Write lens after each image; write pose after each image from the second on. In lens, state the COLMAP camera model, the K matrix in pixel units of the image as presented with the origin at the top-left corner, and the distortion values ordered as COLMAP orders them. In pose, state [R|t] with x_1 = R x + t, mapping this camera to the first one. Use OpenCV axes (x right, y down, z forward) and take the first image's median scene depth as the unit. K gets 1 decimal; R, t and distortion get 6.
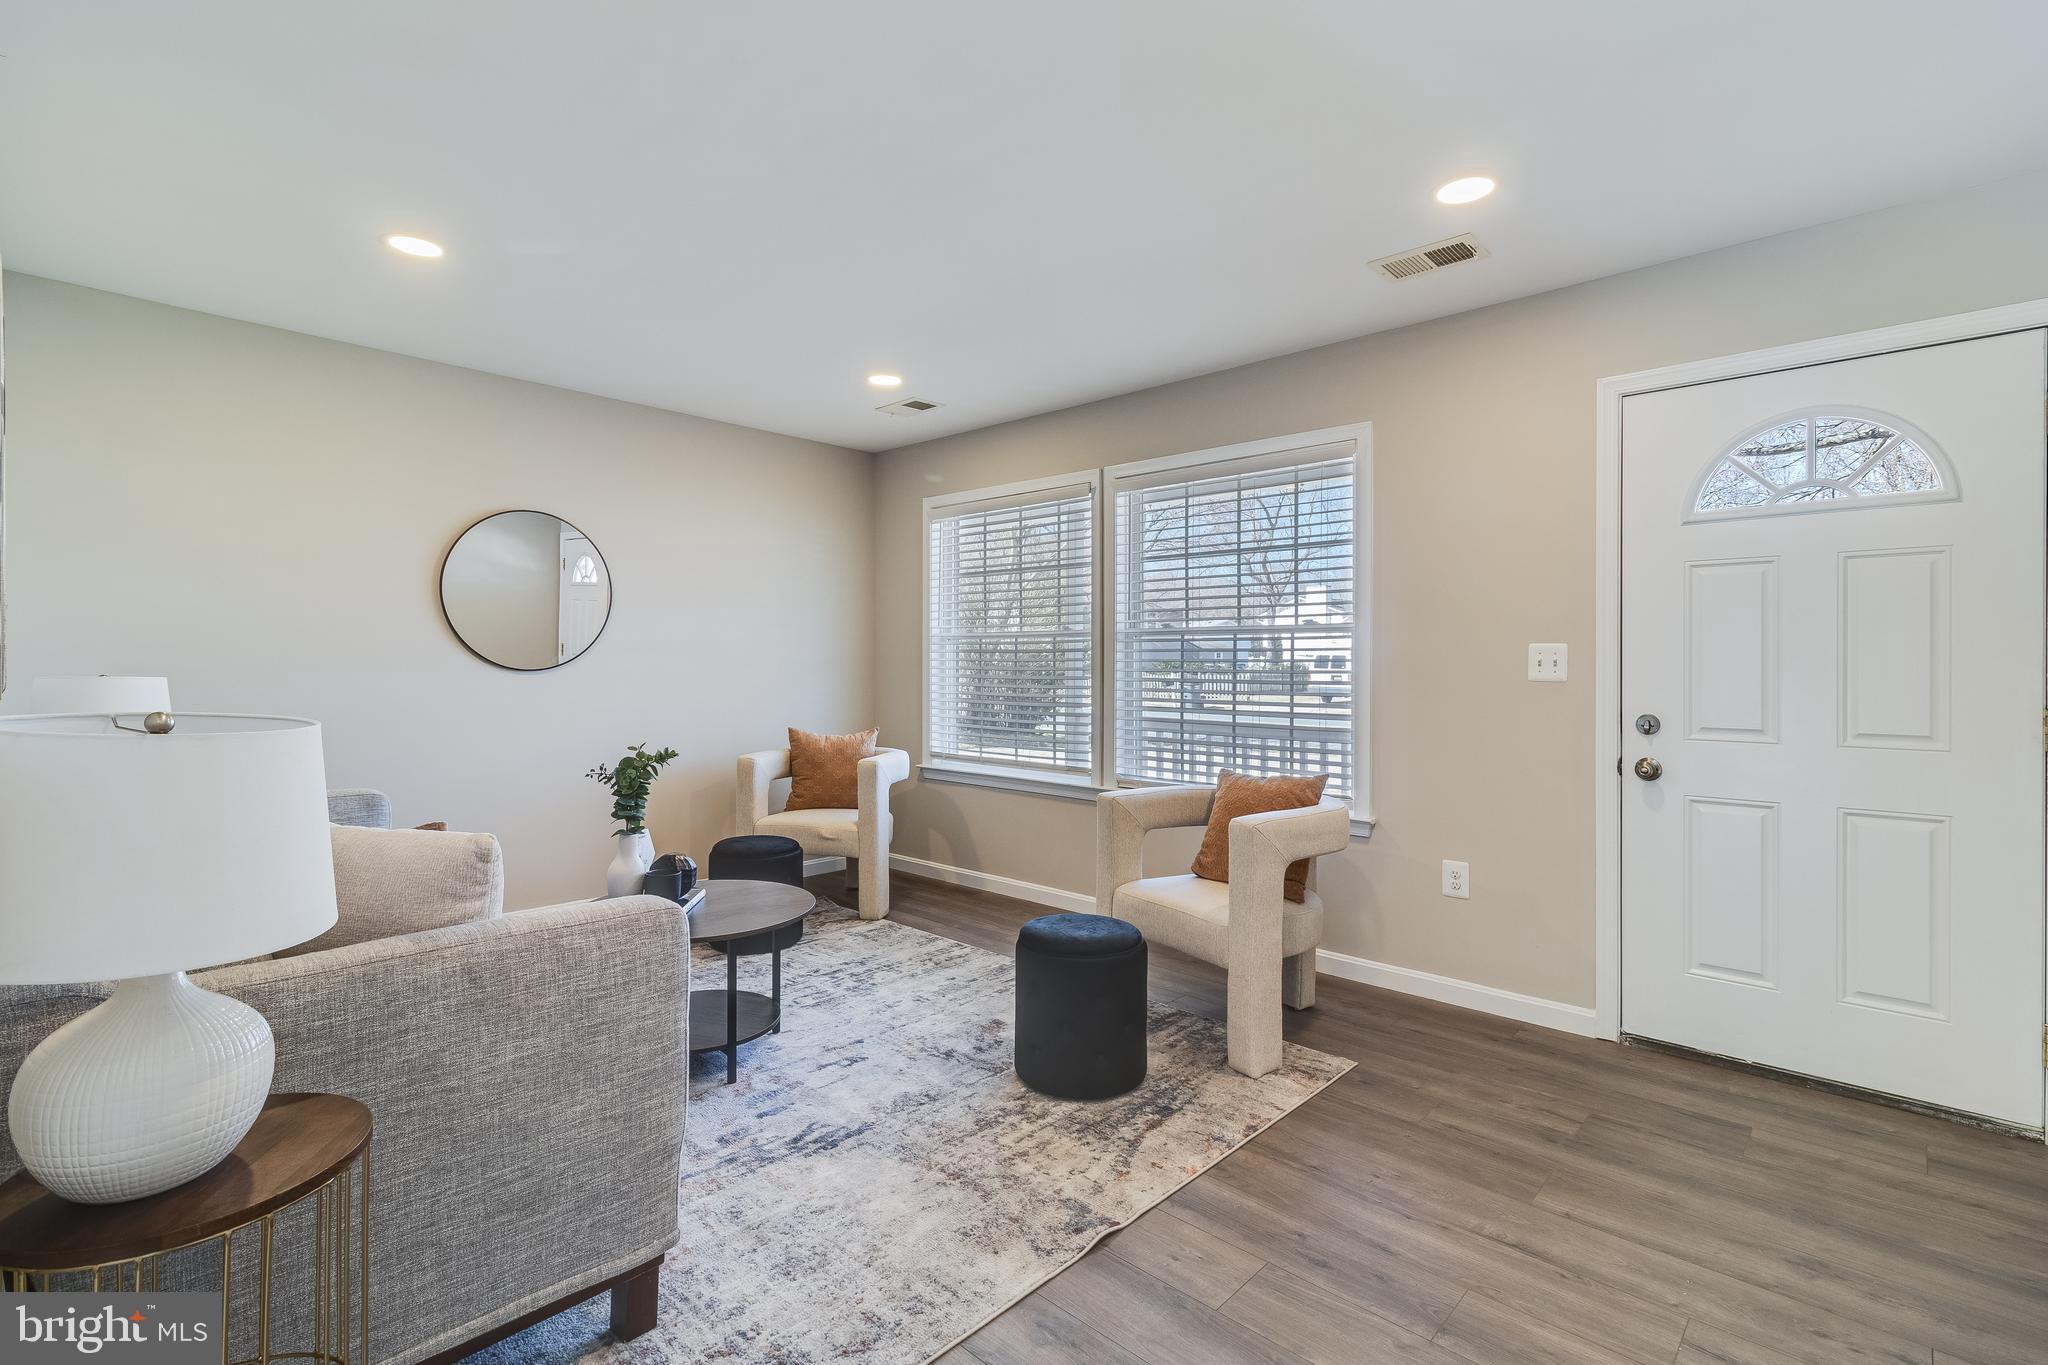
lens RADIAL K [[946.1, 0, 1024.8], [0, 946.1, 666.3], [0, 0, 1]] dist [-0.000950, -0.000111]
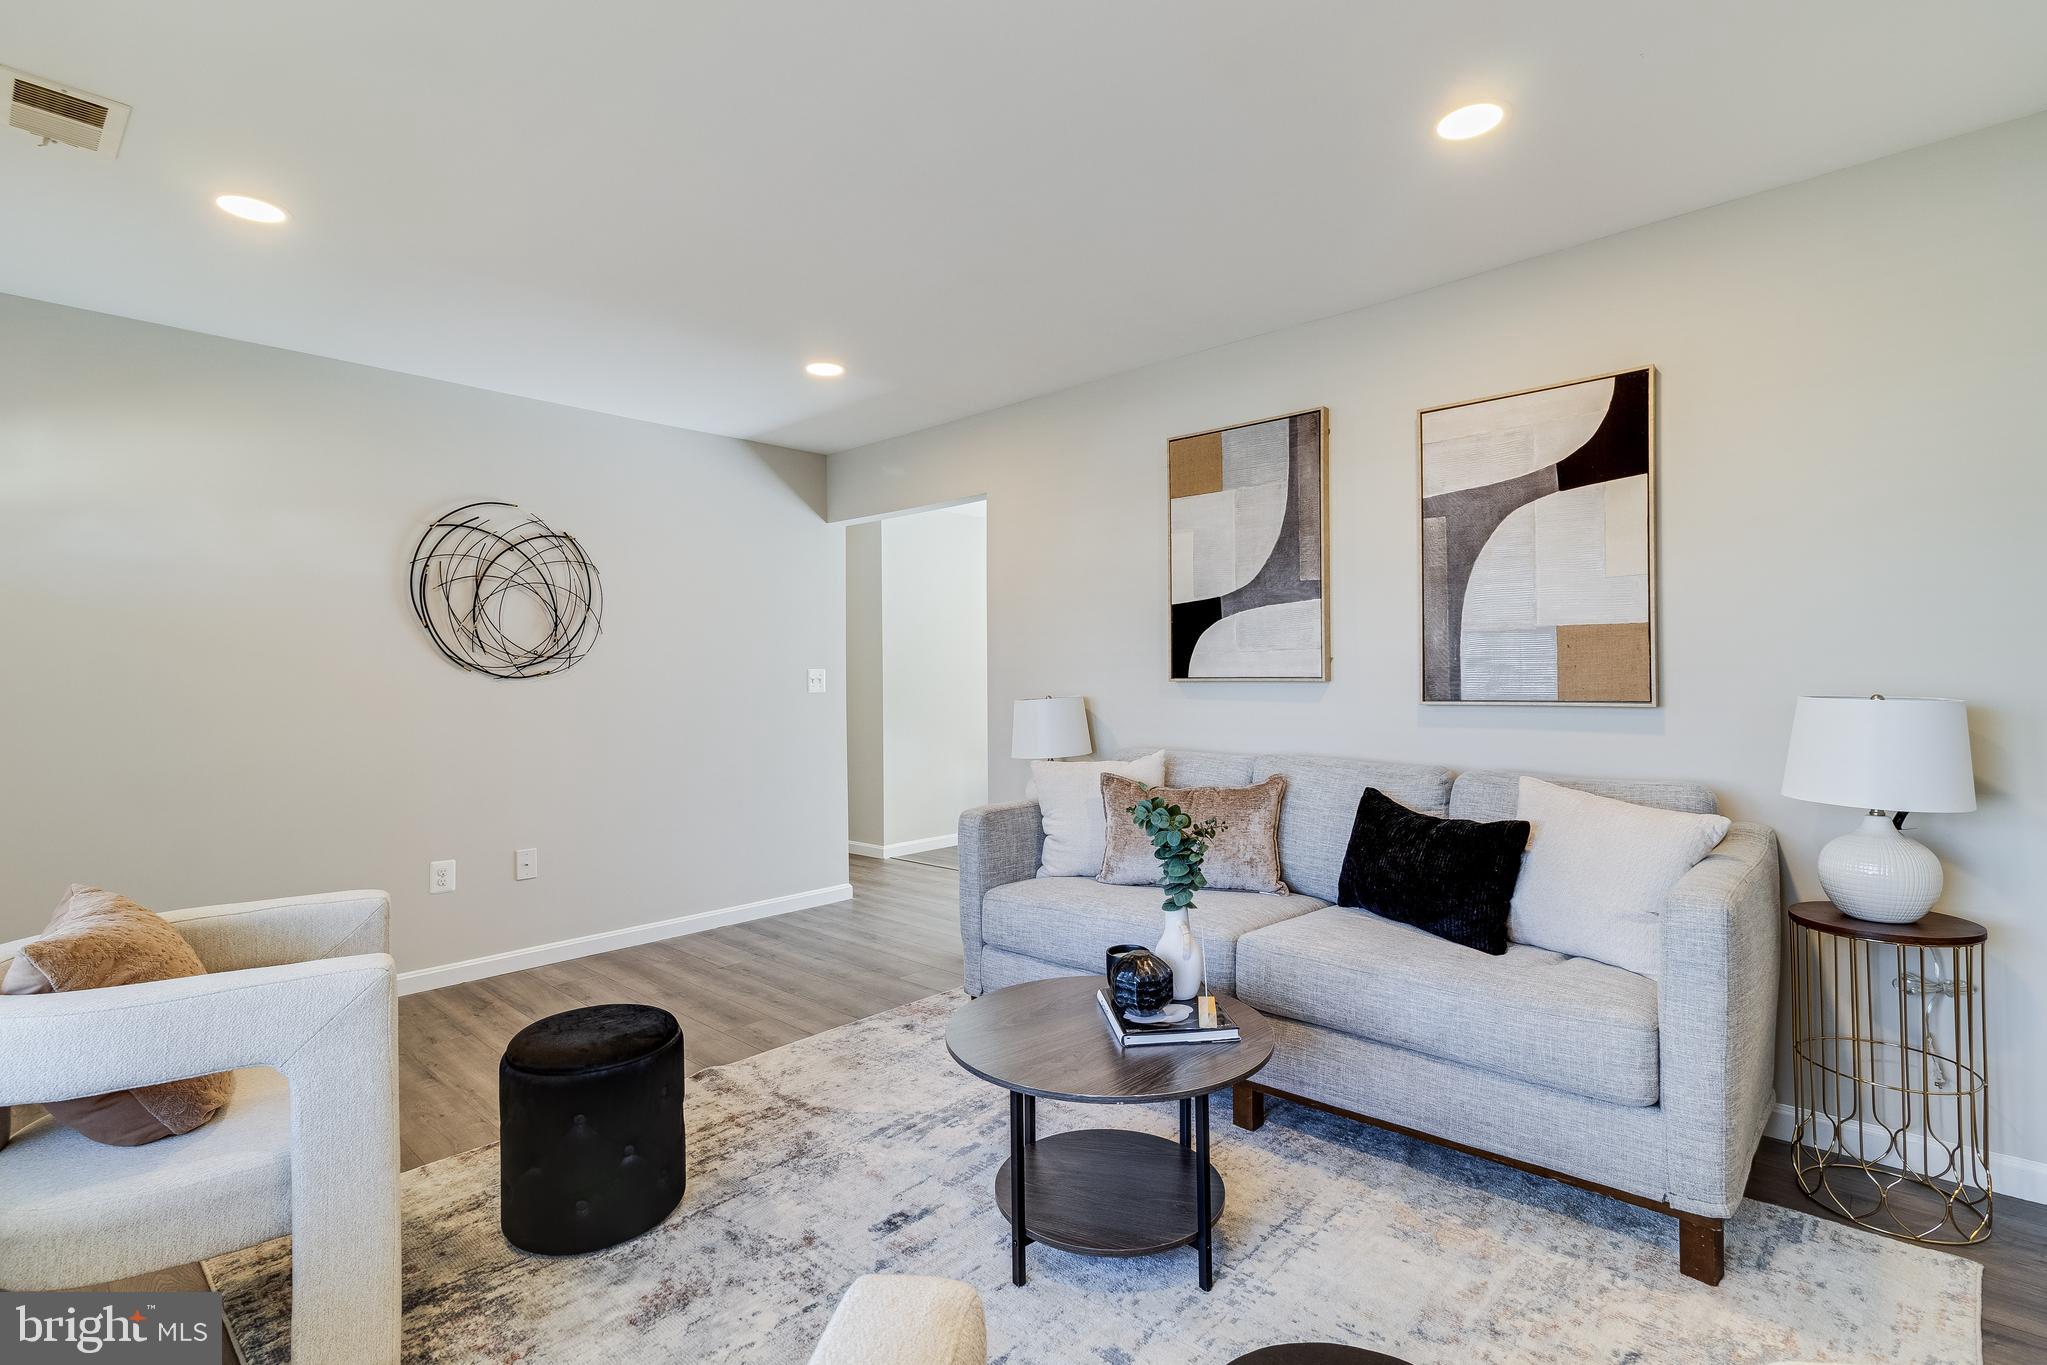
lens RADIAL K [[954.6, 0, 1027.9], [0, 954.6, 676.2], [0, 0, 1]] dist [-0.000321, 0.000144]
pose [[-0.999792, 0.008810, -0.018421, -0.286673], [0.008772, 0.999959, 0.002119, -0.013979], [0.018439, 0.001957, -0.999828, 1.787619]]
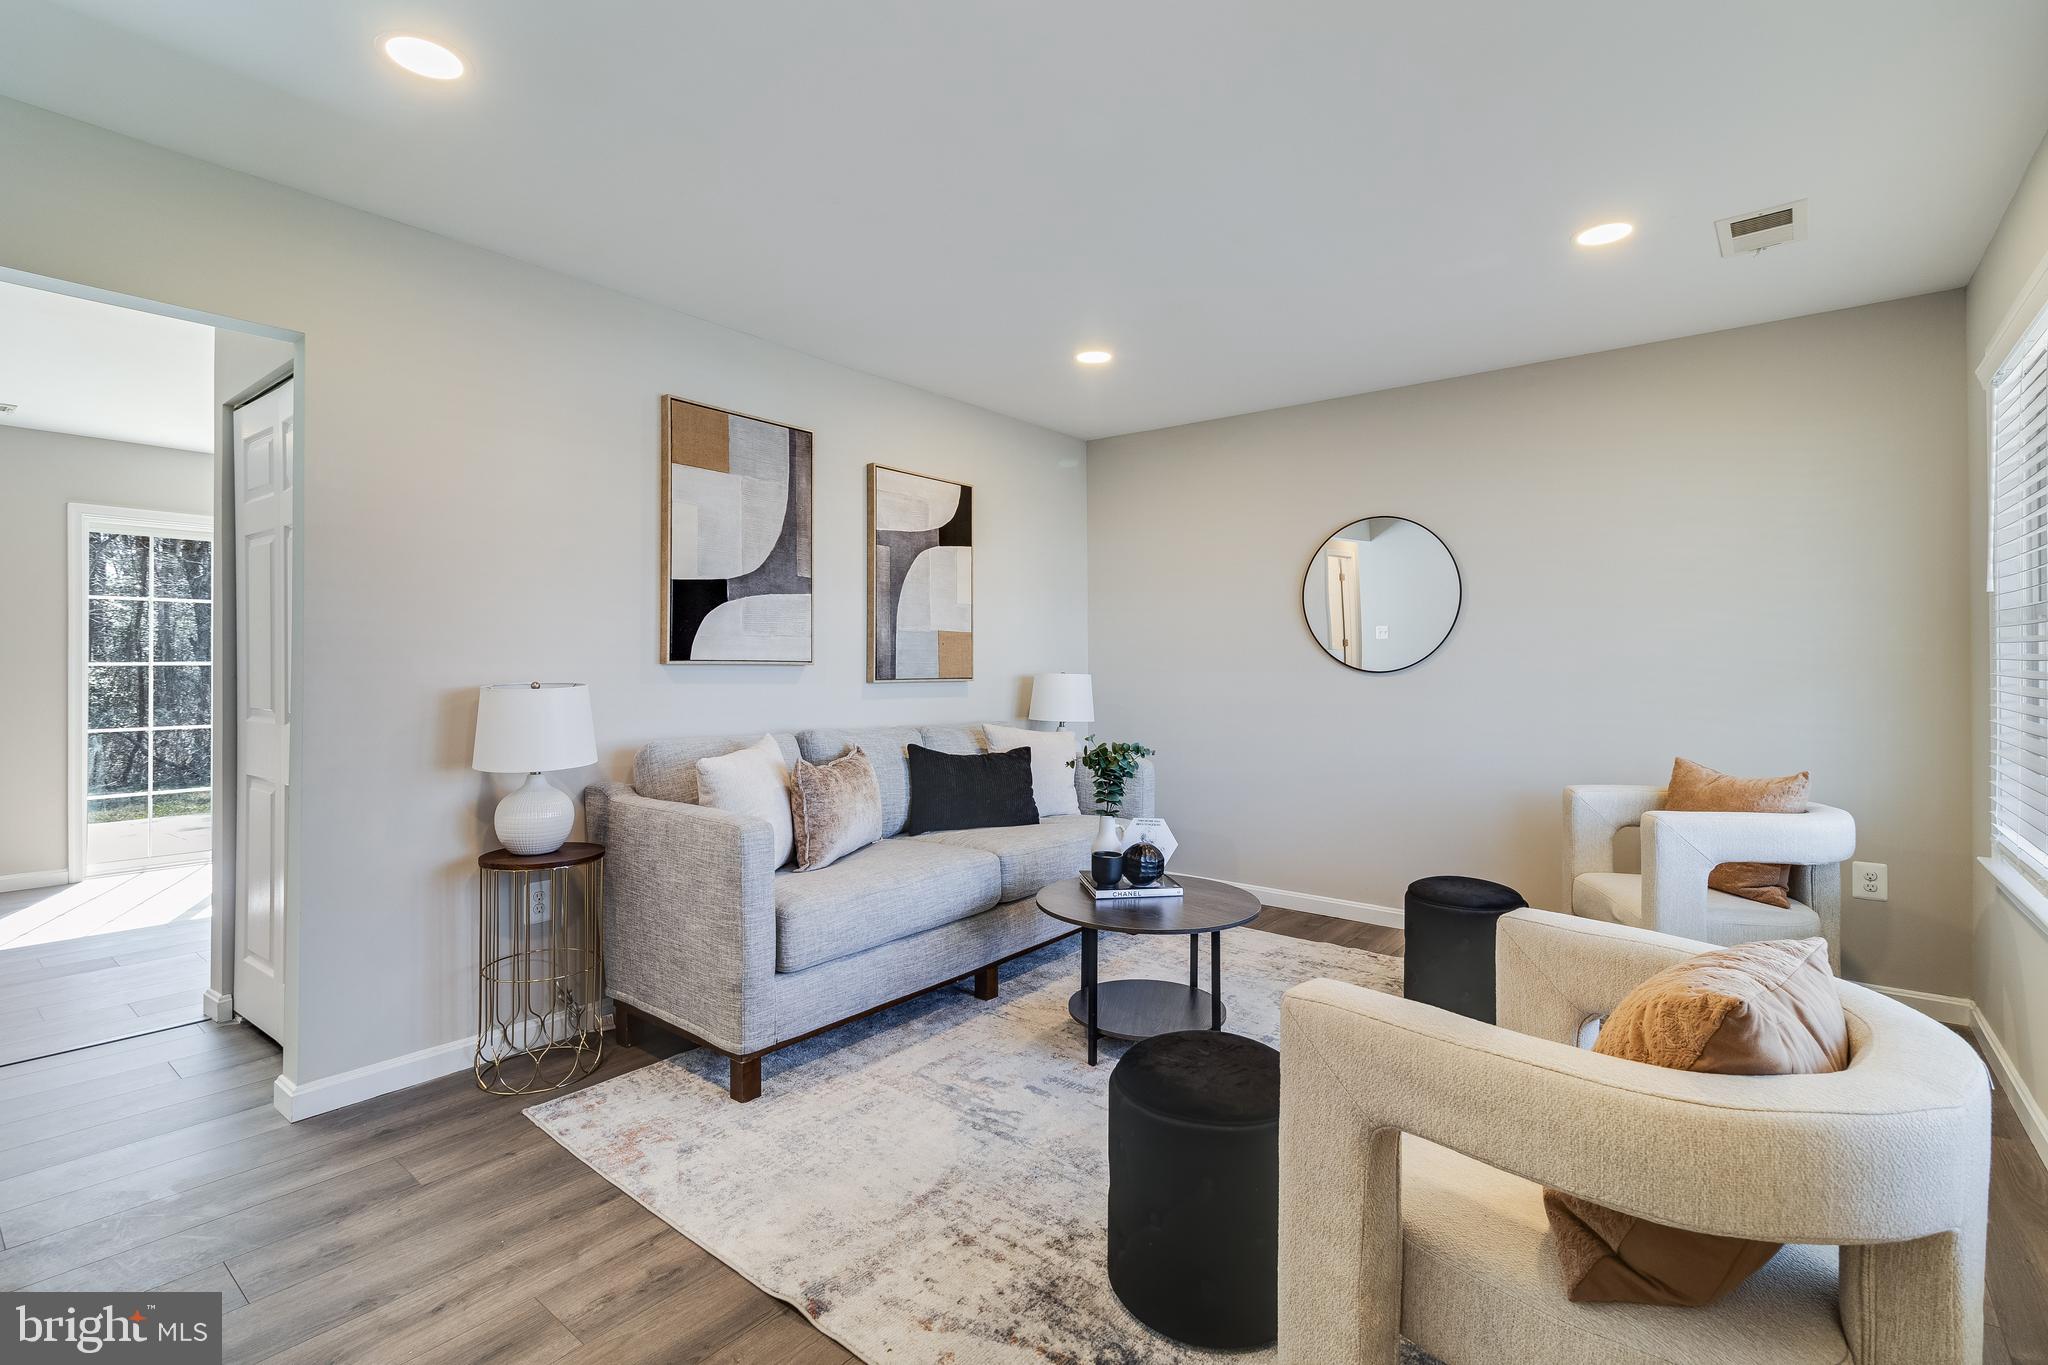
lens RADIAL K [[936.3, 0, 1018.0], [0, 936.3, 666.2], [0, 0, 1]] dist [0.001479, -0.000024]
pose [[0.076630, -0.001751, -0.997058, 0.696241], [-0.004443, 0.999988, -0.002098, 0.001208], [0.997050, 0.004590, 0.076621, 0.809770]]
